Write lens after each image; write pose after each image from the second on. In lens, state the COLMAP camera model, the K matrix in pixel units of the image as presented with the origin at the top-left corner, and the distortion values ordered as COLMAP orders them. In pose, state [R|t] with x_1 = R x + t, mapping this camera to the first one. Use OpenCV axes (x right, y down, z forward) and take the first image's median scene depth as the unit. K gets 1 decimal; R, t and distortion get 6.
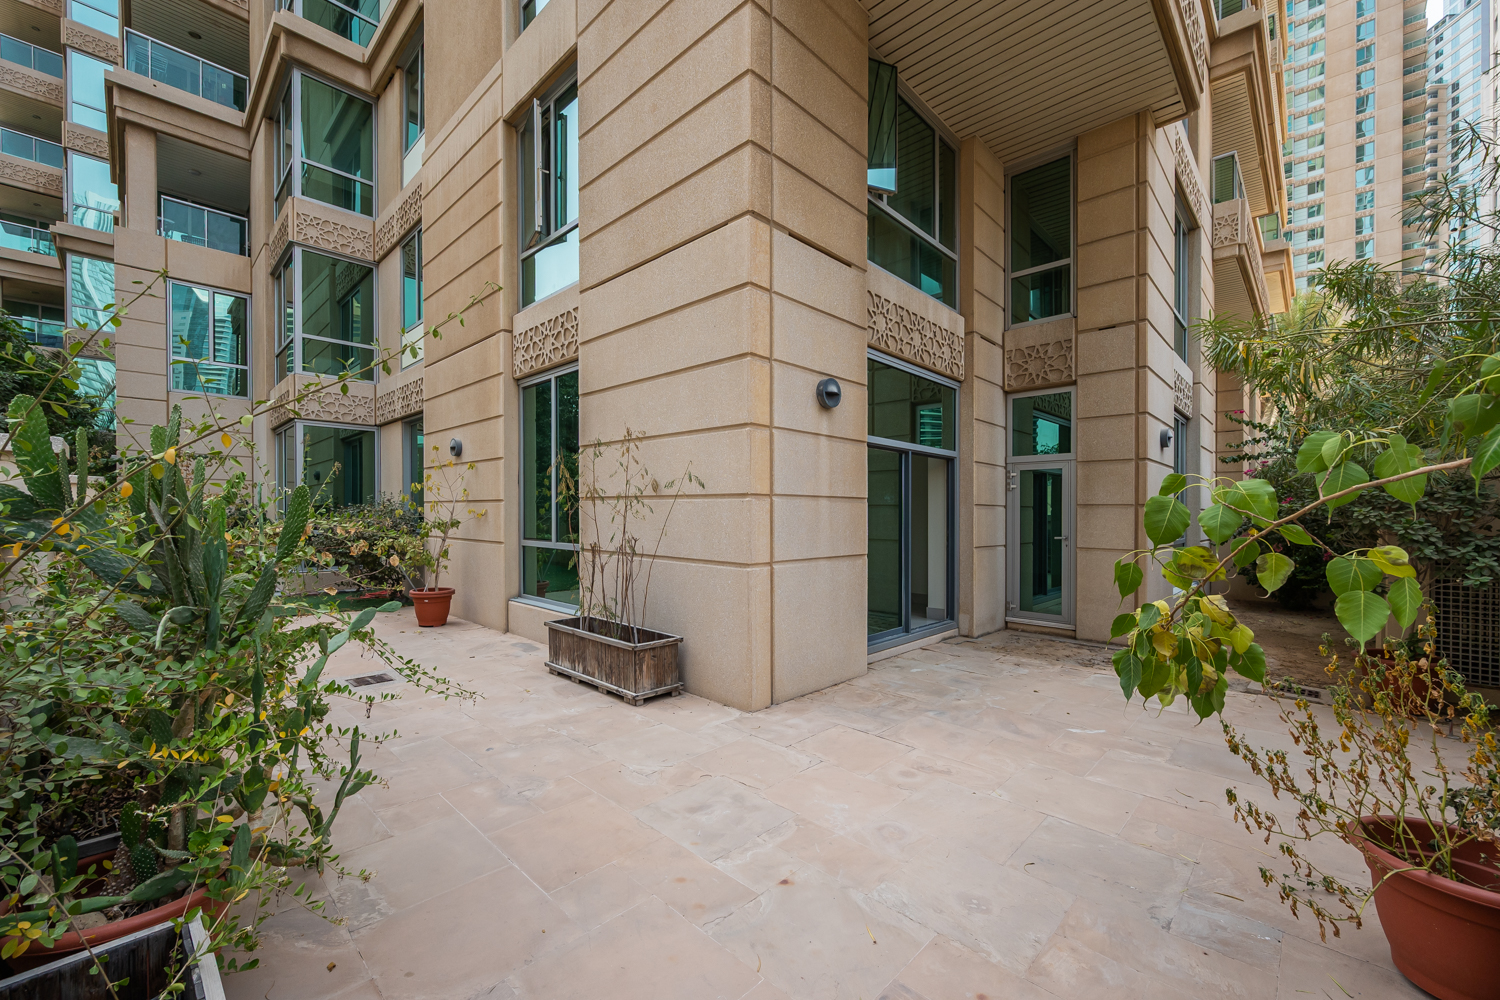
lens RADIAL K [[599.7, 0, 749.6], [0, 599.7, 508.3], [0, 0, 1]] dist [-0.000900, -0.000064]
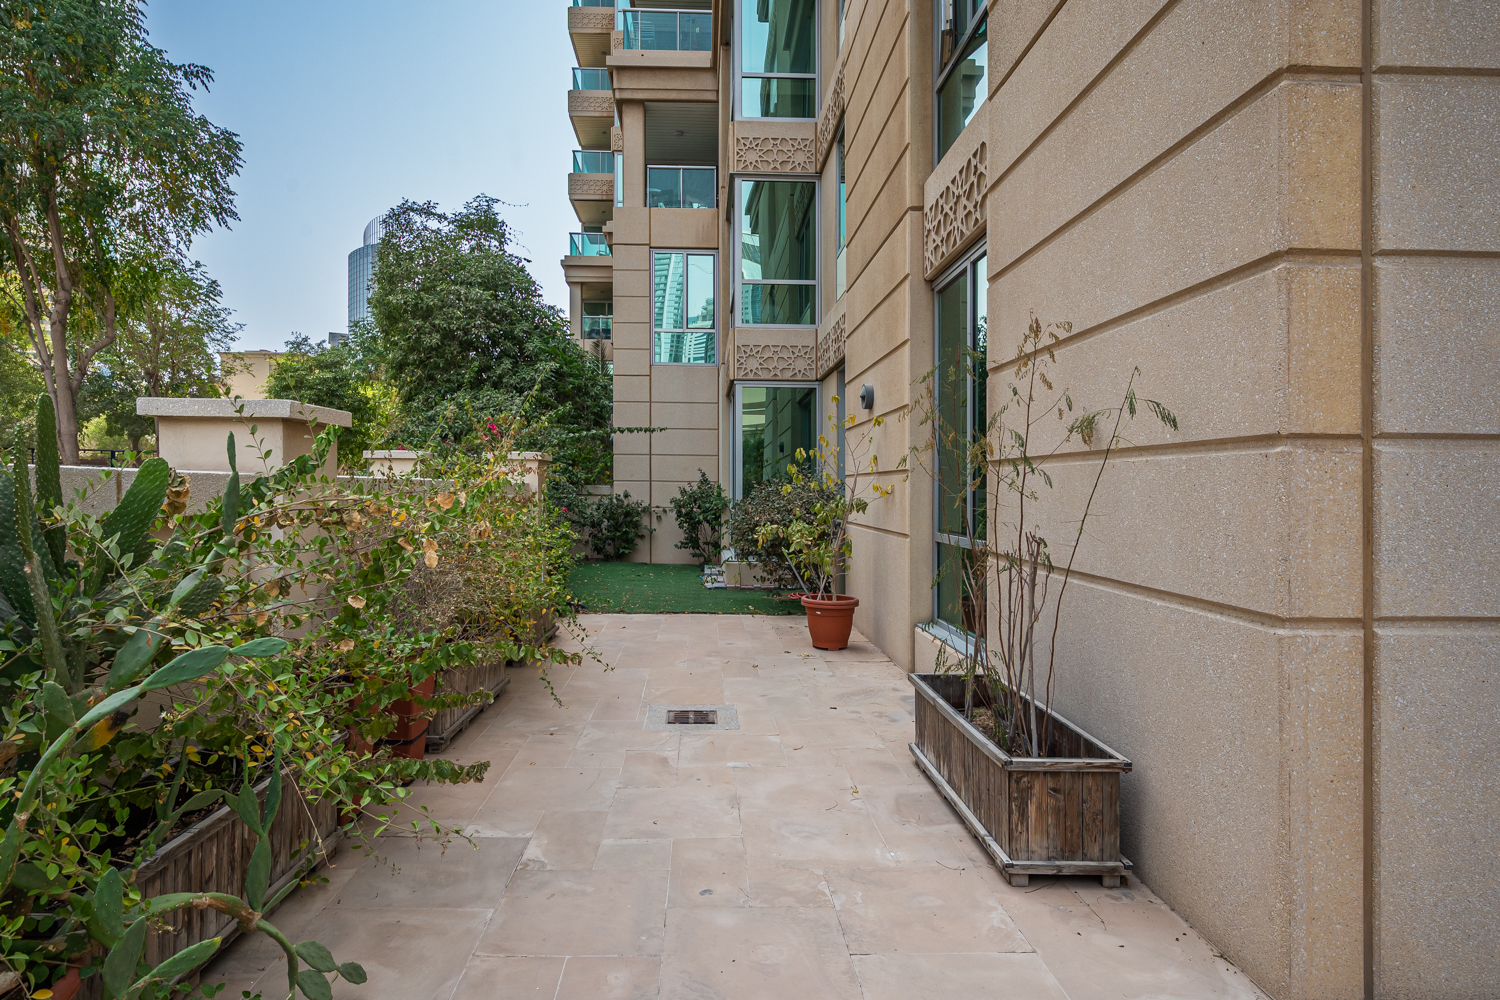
lens RADIAL K [[806.1, 0, 743.9], [0, 806.1, 488.8], [0, 0, 1]] dist [-0.005309, -0.000872]
pose [[0.712696, 0.000349, -0.701473, 0.107298], [-0.000553, 1.000000, -0.000065, 0.009779], [0.701473, 0.000434, 0.712696, 0.369645]]
